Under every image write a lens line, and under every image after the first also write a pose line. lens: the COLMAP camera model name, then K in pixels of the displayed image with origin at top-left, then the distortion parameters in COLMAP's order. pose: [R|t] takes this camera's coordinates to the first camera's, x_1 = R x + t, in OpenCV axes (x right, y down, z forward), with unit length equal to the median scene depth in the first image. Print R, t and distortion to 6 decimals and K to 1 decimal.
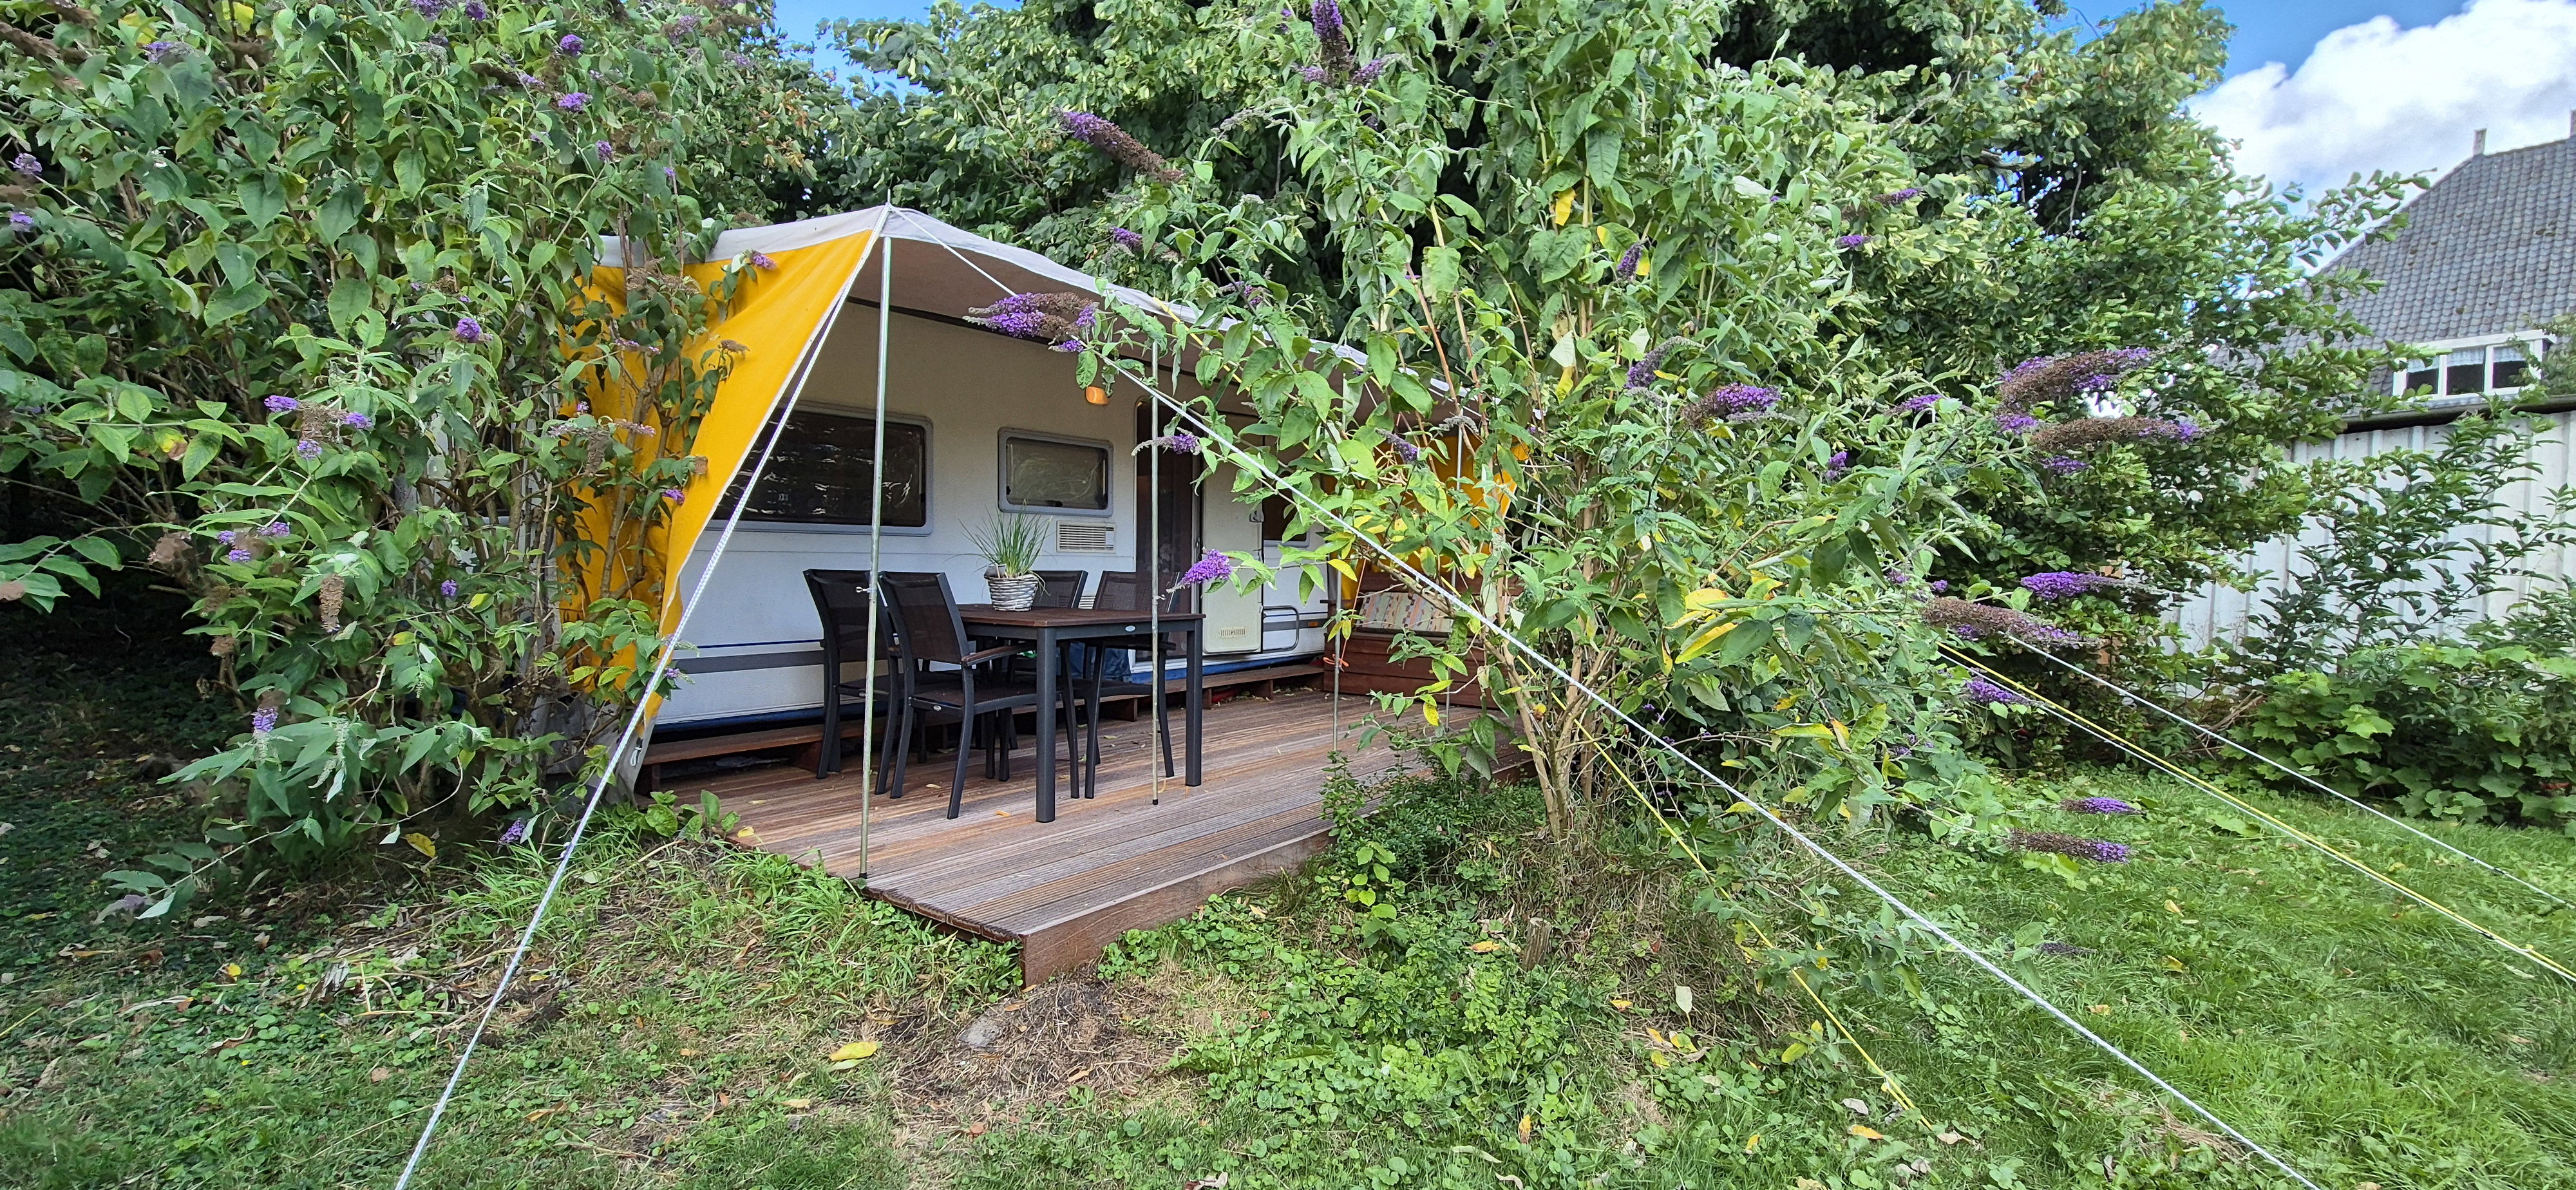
lens RADIAL K [[1060.2, 0, 1298.5], [0, 1060.2, 591.0], [0, 0, 1]] dist [0.001174, -0.000054]
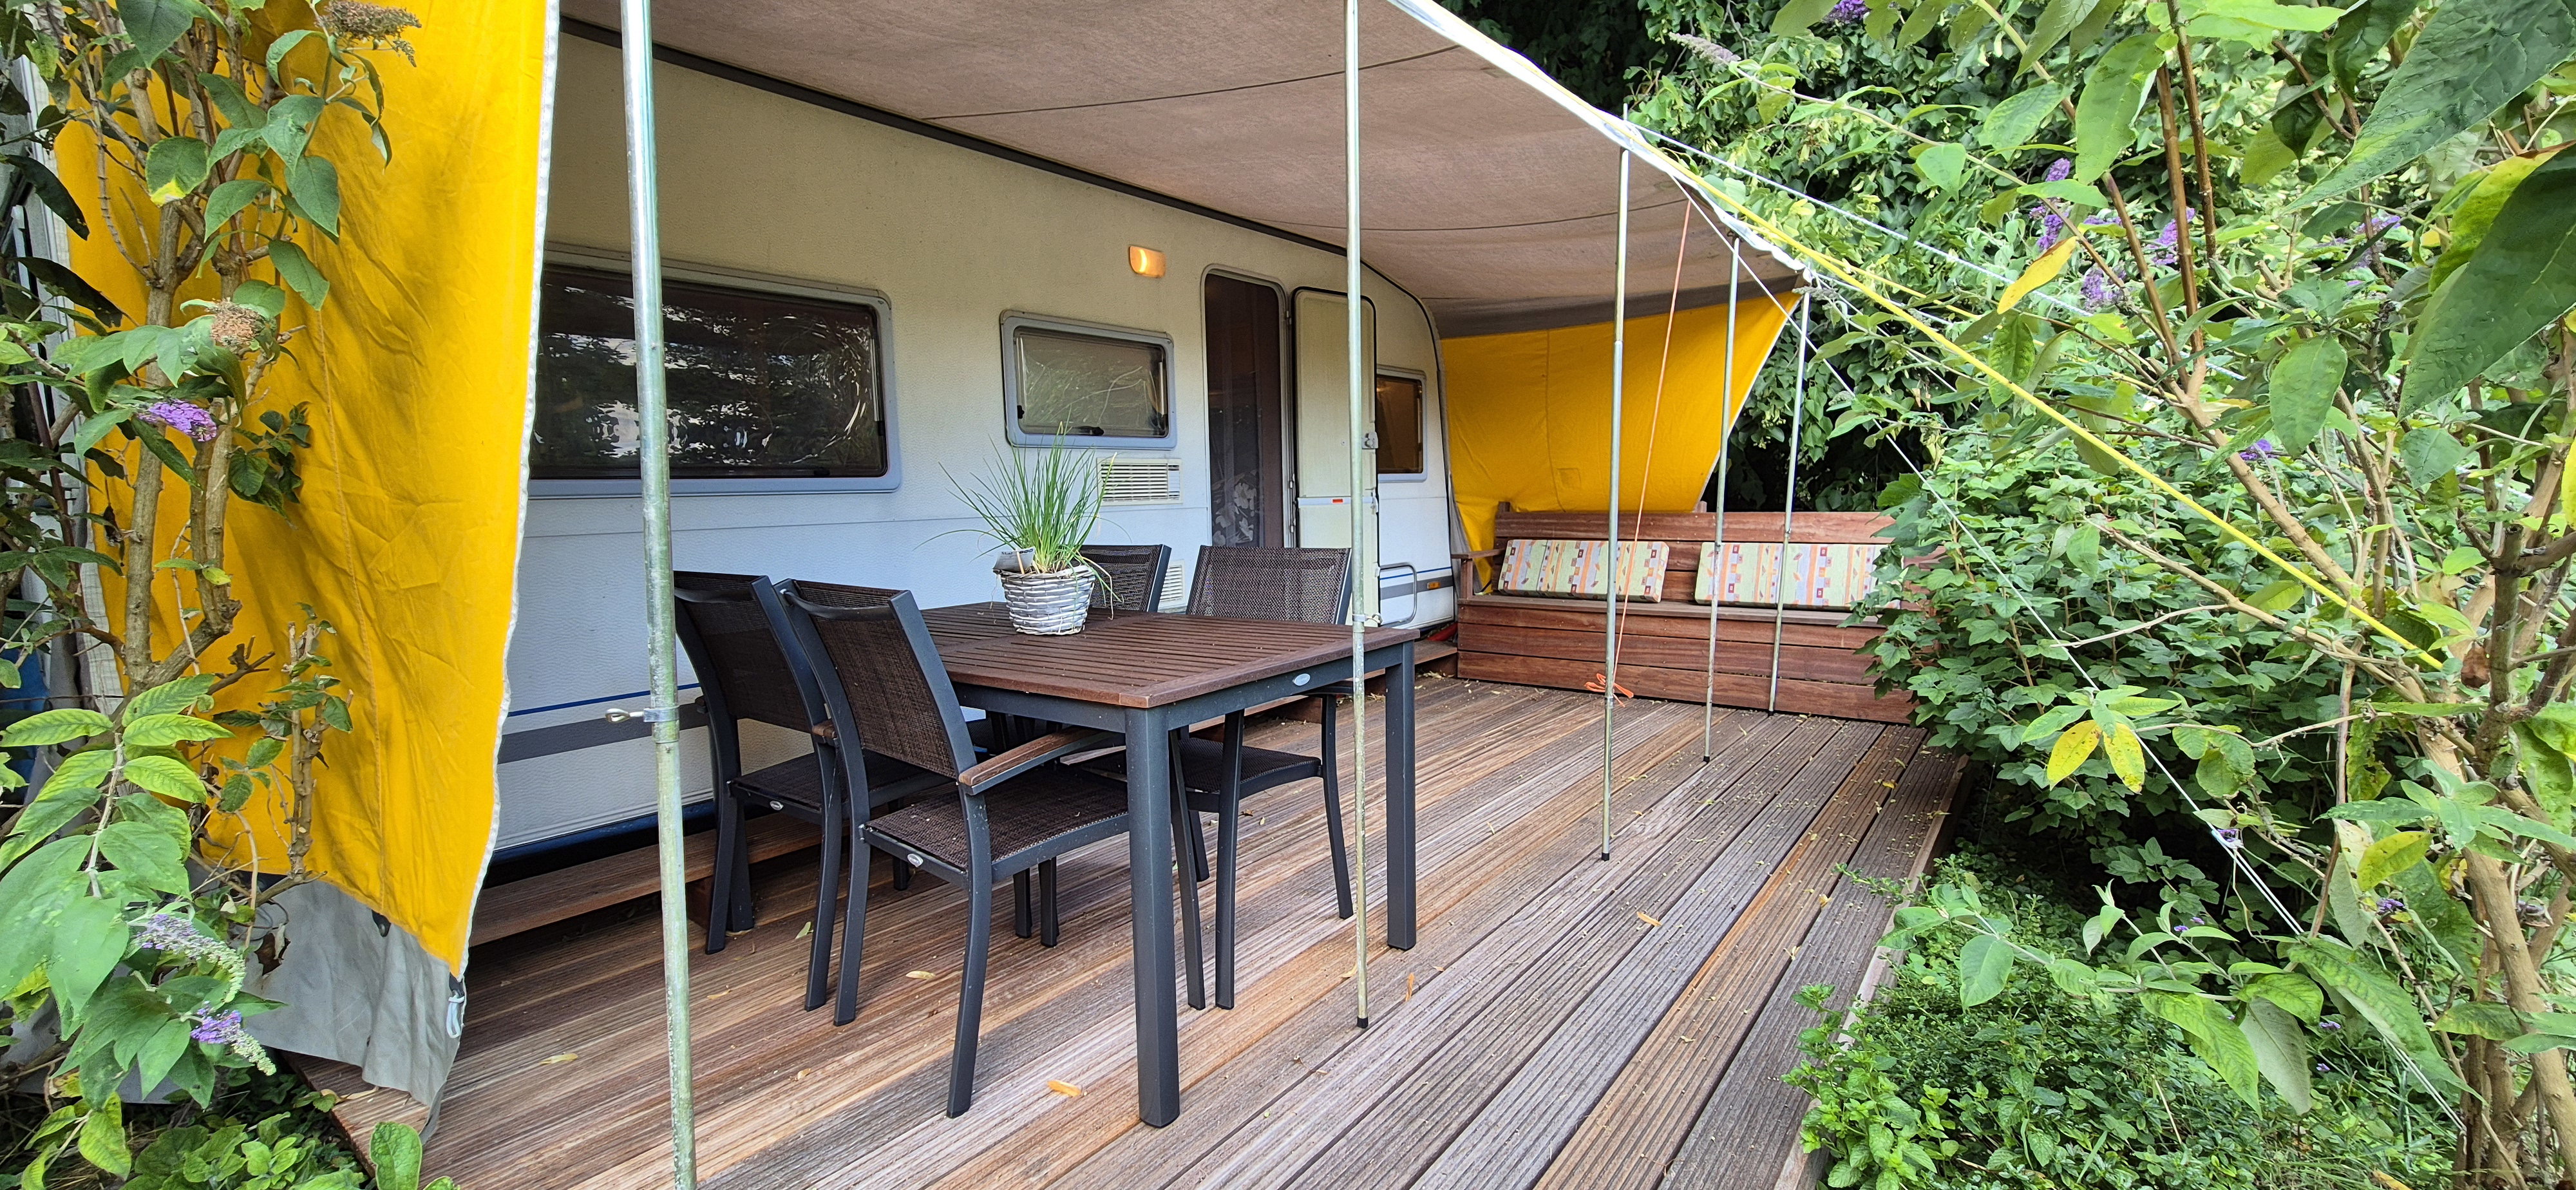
lens RADIAL K [[1060.2, 0, 1285.9], [0, 1060.2, 599.4], [0, 0, 1]] dist [0.001174, -0.000054]
pose [[0.999305, -0.034238, -0.014713, -0.142189], [0.035271, 0.996414, 0.076903, -0.034854], [0.012027, -0.077369, 0.996930, 0.469013]]
